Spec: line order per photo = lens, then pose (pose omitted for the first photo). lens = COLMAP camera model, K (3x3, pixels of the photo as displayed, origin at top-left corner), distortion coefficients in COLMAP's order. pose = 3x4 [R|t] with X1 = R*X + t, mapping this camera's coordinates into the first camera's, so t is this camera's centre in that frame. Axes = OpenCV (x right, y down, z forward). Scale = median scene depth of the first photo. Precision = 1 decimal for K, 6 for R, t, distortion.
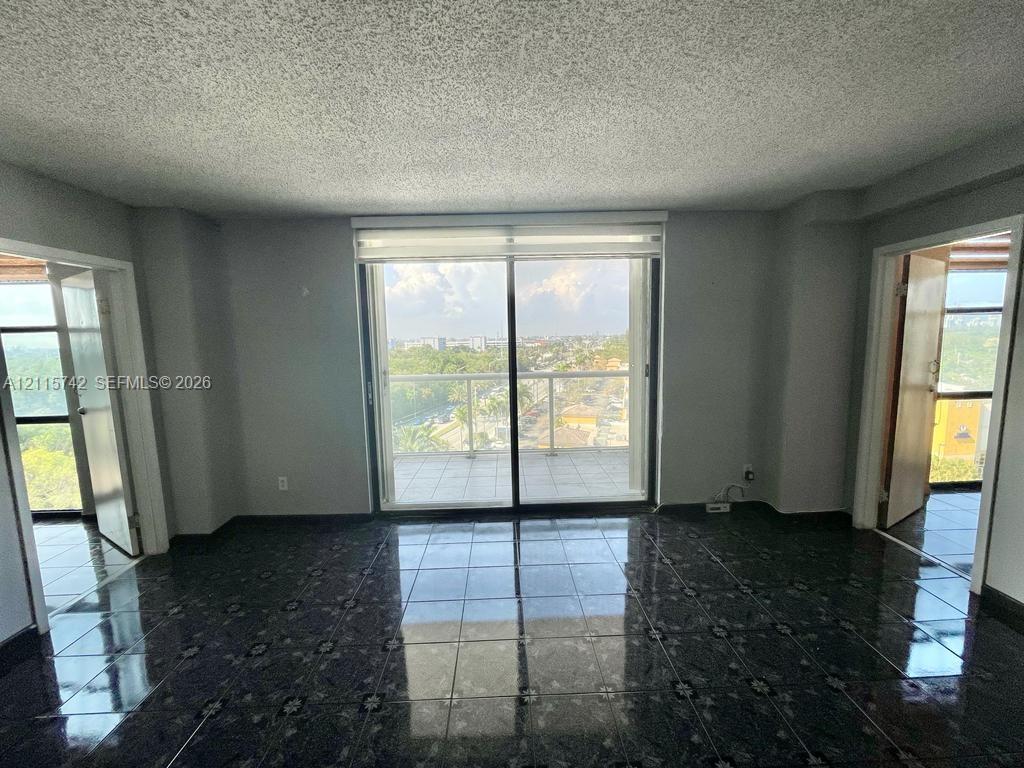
lens RADIAL K [[416.4, 0, 504.8], [0, 416.4, 382.5], [0, 0, 1]] dist [0.000306, -0.000408]
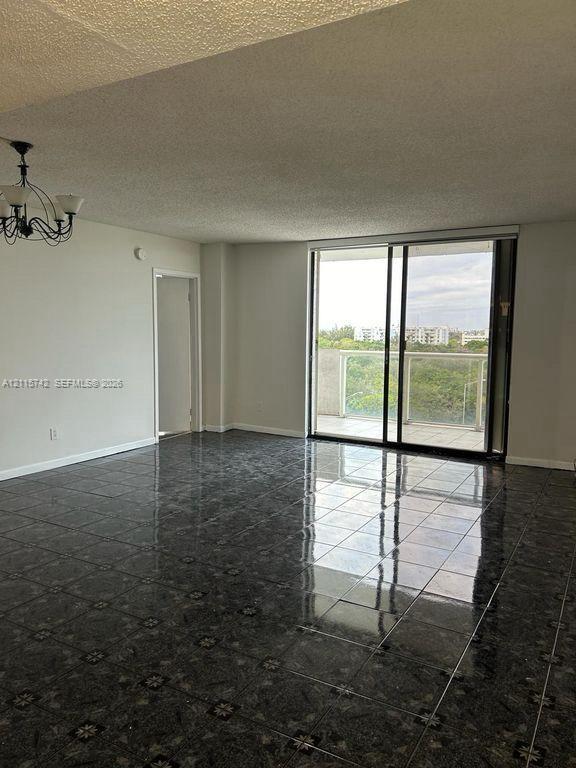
lens RADIAL K [[583.4, 0, 291.6], [0, 583.4, 383.0], [0, 0, 1]] dist [0.030740, -0.041850]
pose [[0.852039, 0.079168, -0.517457, 0.711636], [-0.089456, 0.995978, 0.005081, 0.126803], [0.515778, 0.041960, 0.855694, -0.826487]]
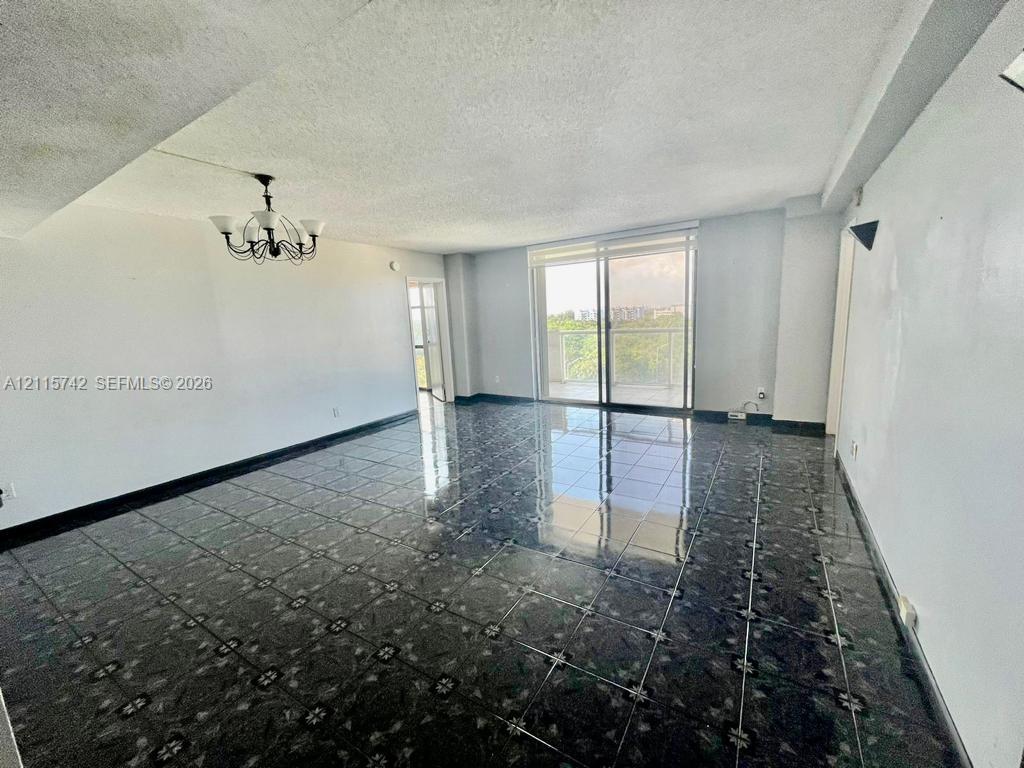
lens RADIAL K [[416.4, 0, 508.3], [0, 416.4, 382.9], [0, 0, 1]] dist [0.000306, -0.000408]
pose [[0.825674, 0.070387, -0.559739, 0.665242], [-0.032790, 0.996496, 0.076941, 0.098282], [0.563194, -0.045174, 0.825089, -0.672648]]
